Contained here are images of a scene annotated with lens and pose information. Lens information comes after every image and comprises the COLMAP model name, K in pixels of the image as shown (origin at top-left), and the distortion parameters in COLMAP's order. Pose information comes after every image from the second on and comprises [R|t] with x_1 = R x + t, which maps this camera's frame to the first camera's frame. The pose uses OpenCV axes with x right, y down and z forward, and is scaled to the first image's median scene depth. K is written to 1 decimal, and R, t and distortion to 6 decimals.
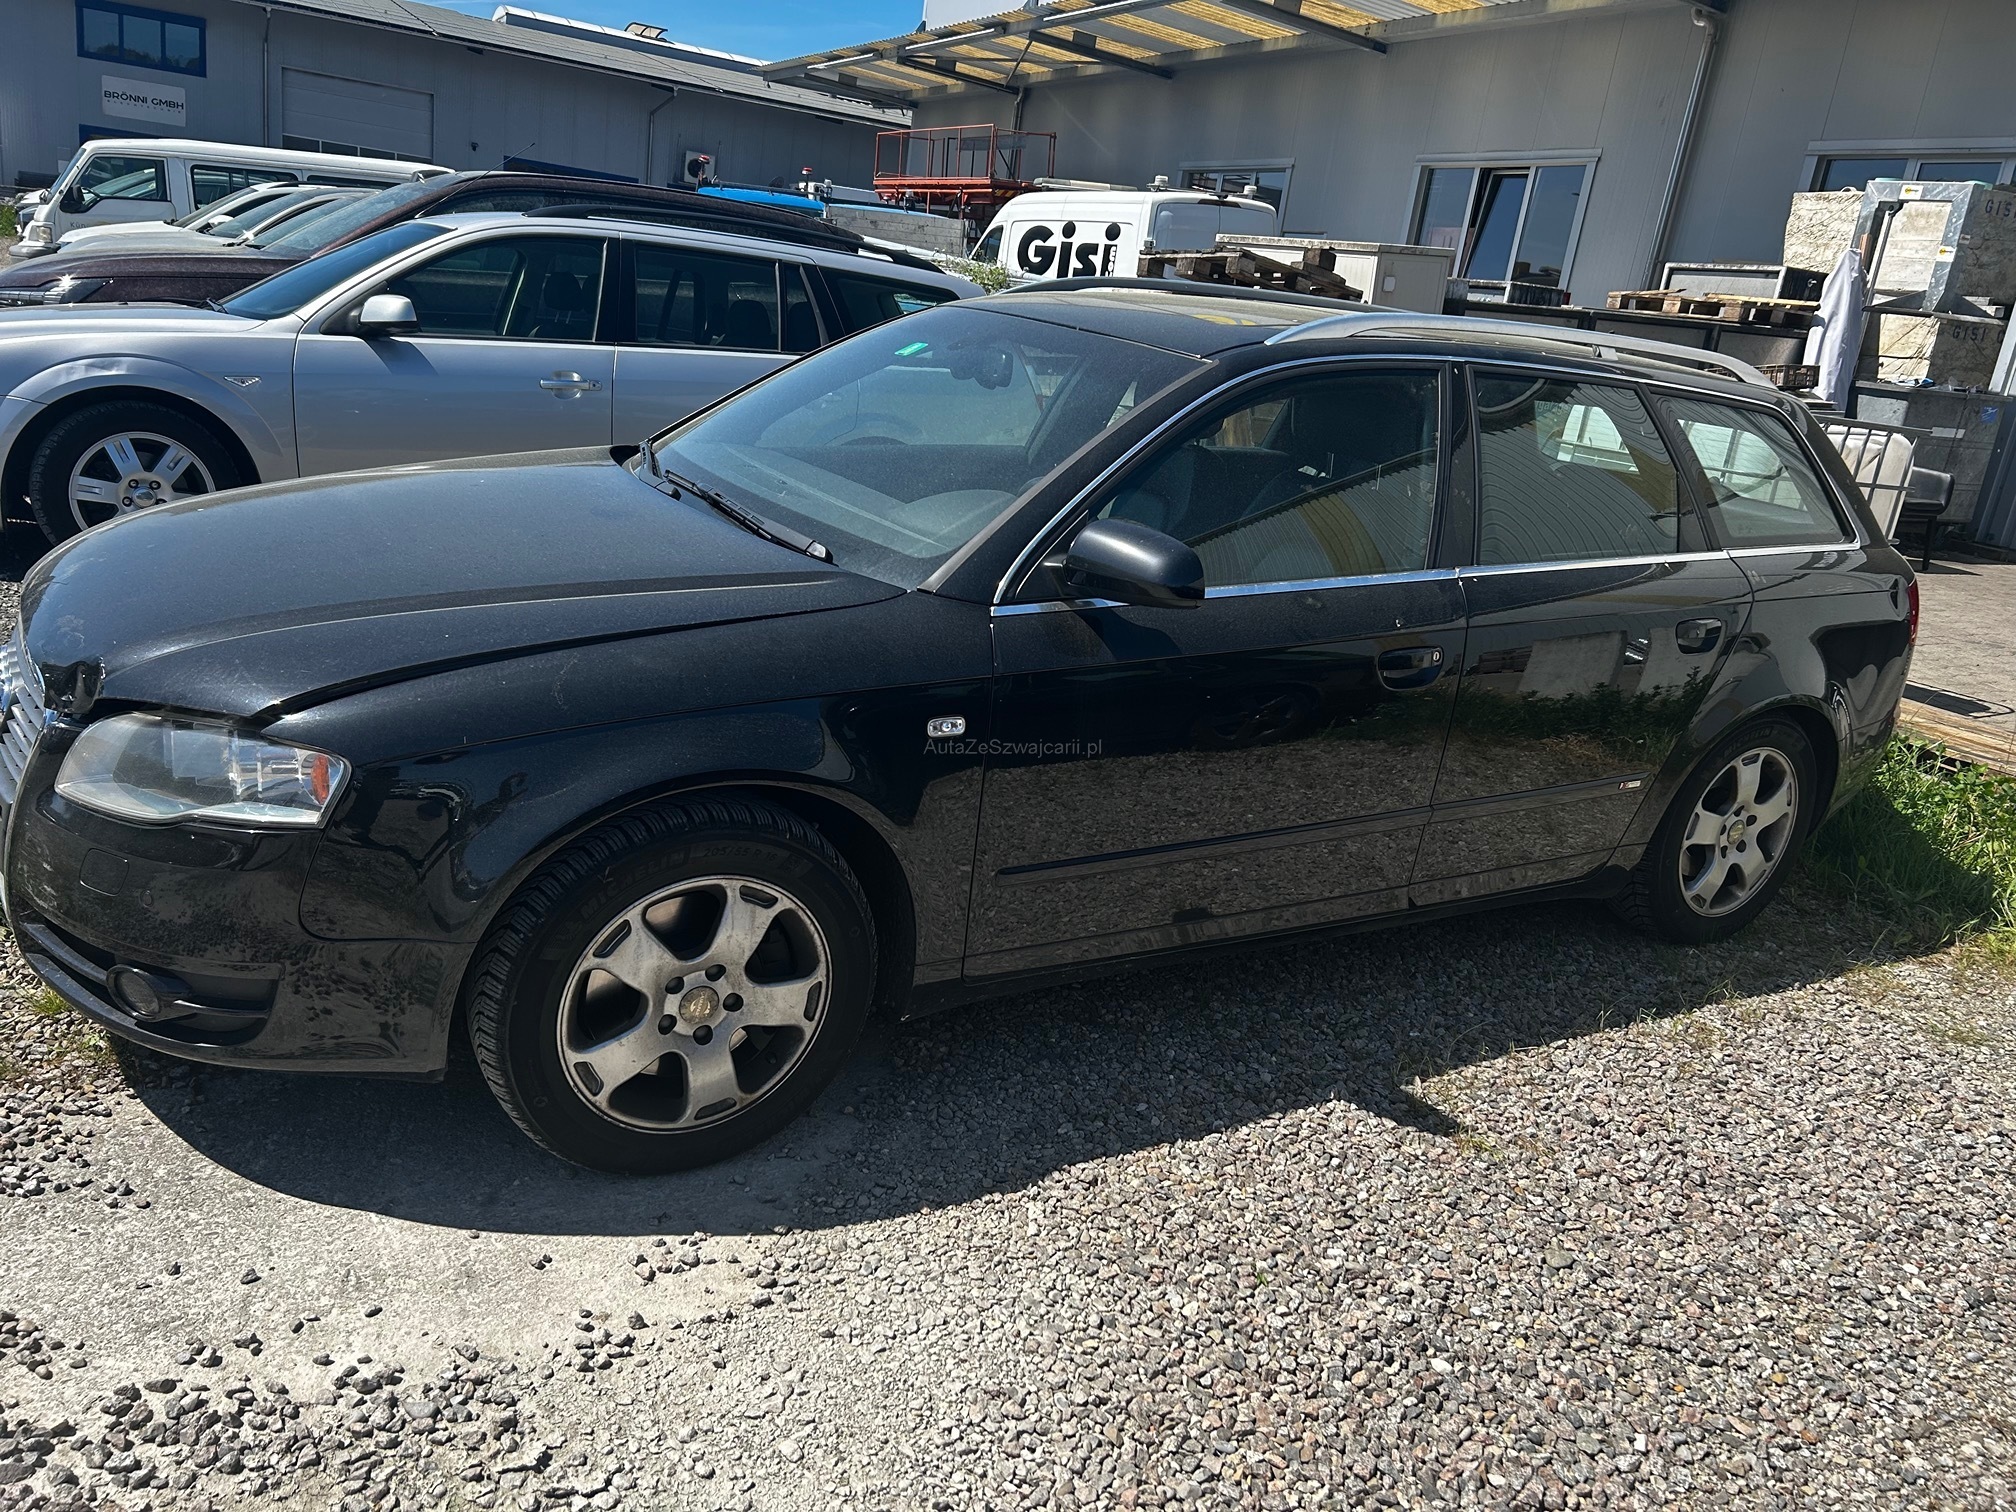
lens RADIAL K [[1487.7, 0, 1008.0], [0, 1487.7, 756.0], [0, 0, 1]] dist [0.040505, -0.036999]
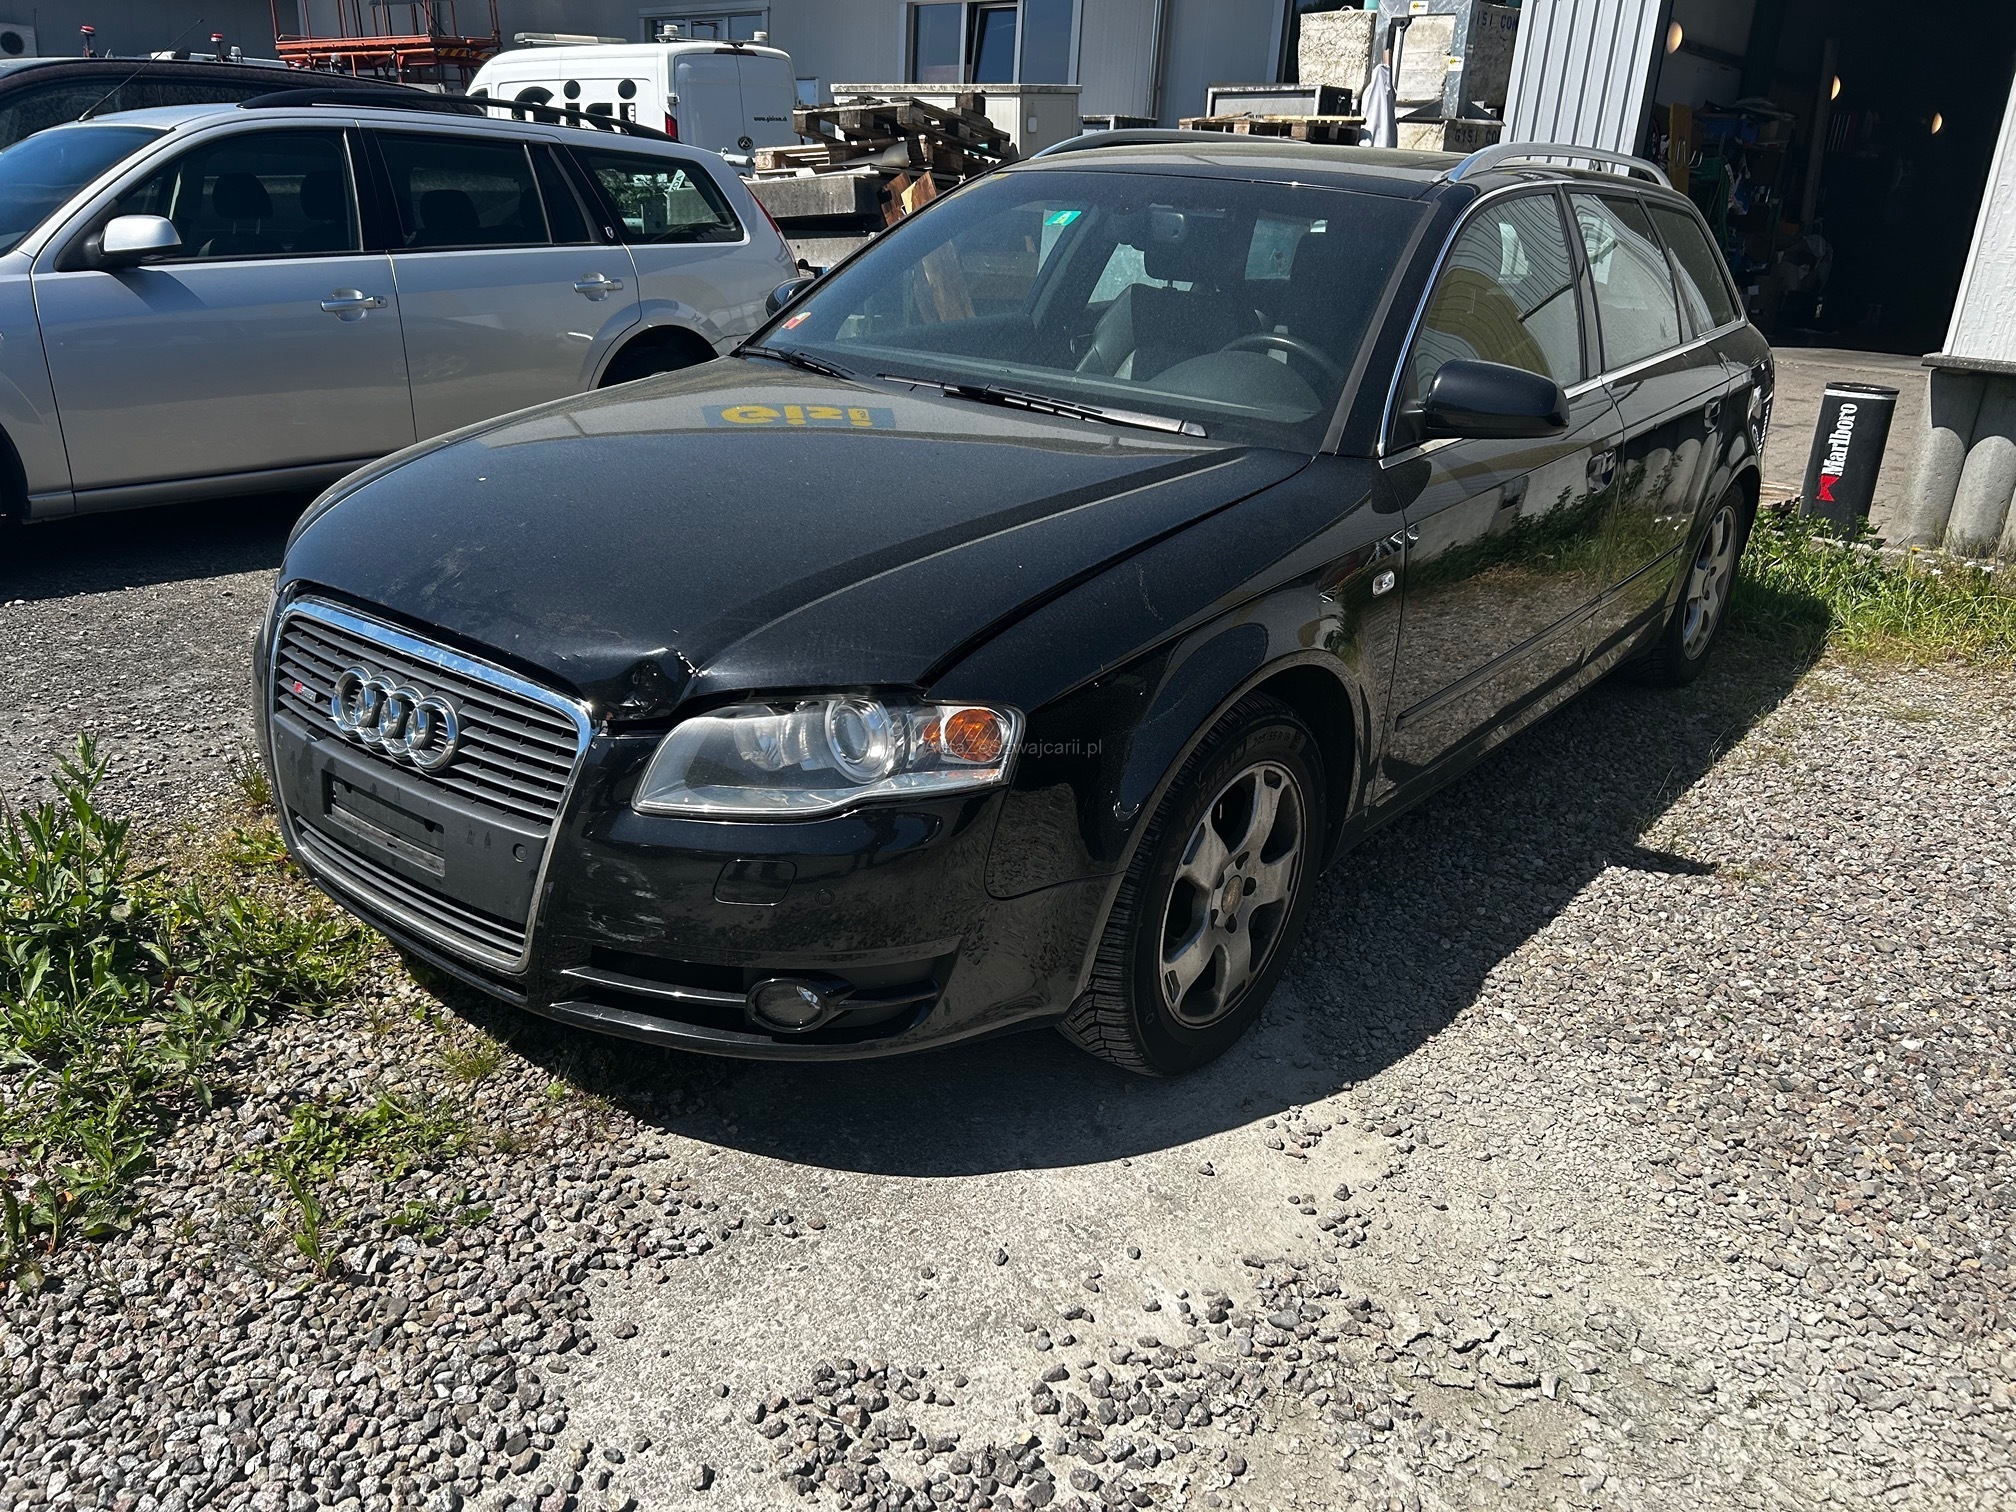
lens RADIAL K [[1487.7, 0, 1008.0], [0, 1487.7, 756.0], [0, 0, 1]] dist [0.040505, -0.036999]
pose [[0.935629, -0.193945, 0.294929, -0.243559], [0.167627, 0.979434, 0.112296, -0.024589], [-0.310643, -0.055629, 0.948897, 0.038184]]
